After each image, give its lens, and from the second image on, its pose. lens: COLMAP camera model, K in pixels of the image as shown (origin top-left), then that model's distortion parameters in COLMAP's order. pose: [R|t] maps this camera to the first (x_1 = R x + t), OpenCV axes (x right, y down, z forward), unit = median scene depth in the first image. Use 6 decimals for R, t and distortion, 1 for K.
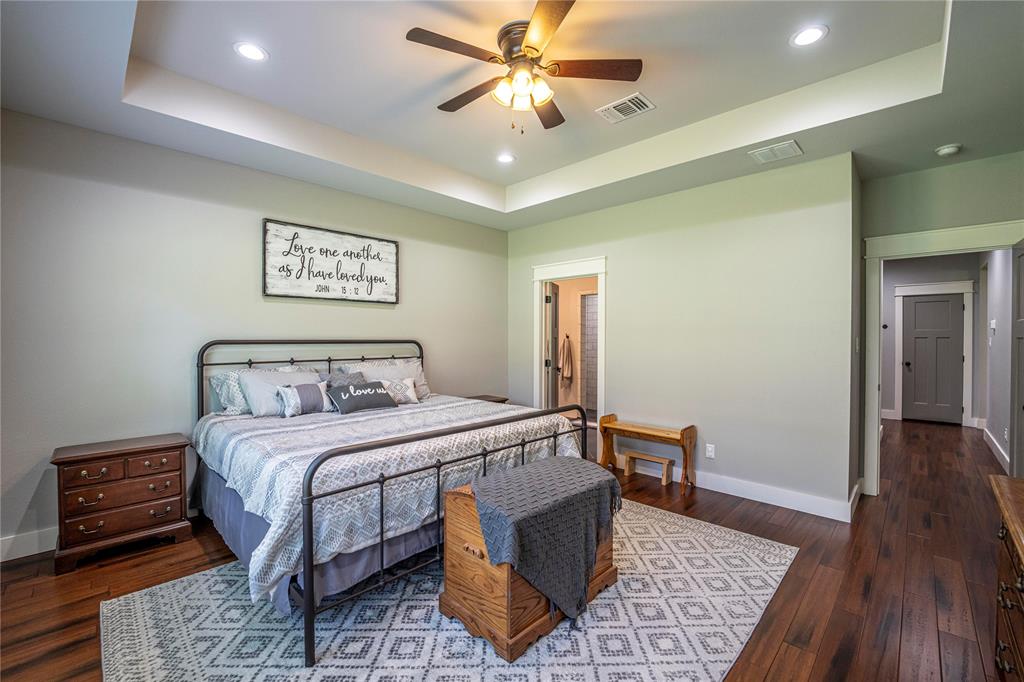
lens RADIAL K [[431.9, 0, 512.0], [0, 431.9, 341.0], [0, 0, 1]] dist [-0.019185, -0.000036]
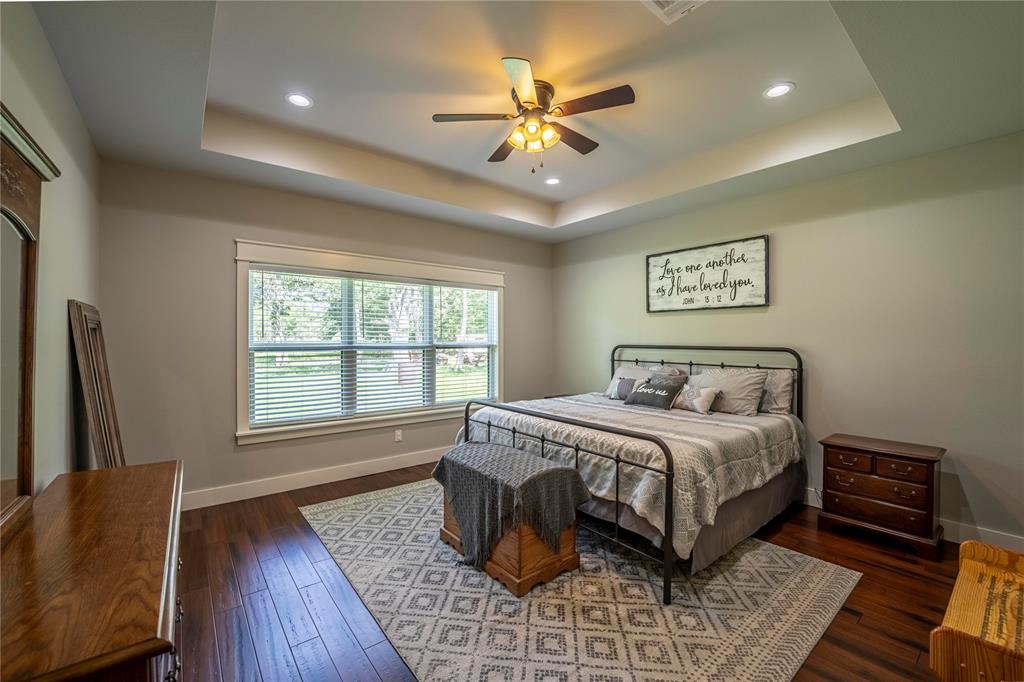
lens RADIAL K [[431.9, 0, 512.0], [0, 431.9, 341.0], [0, 0, 1]] dist [-0.019185, -0.000036]
pose [[-0.138076, 0.001299, -0.990421, 0.774913], [-0.013272, 0.999907, 0.003161, -0.013865], [0.990333, 0.013582, -0.138046, 0.716722]]
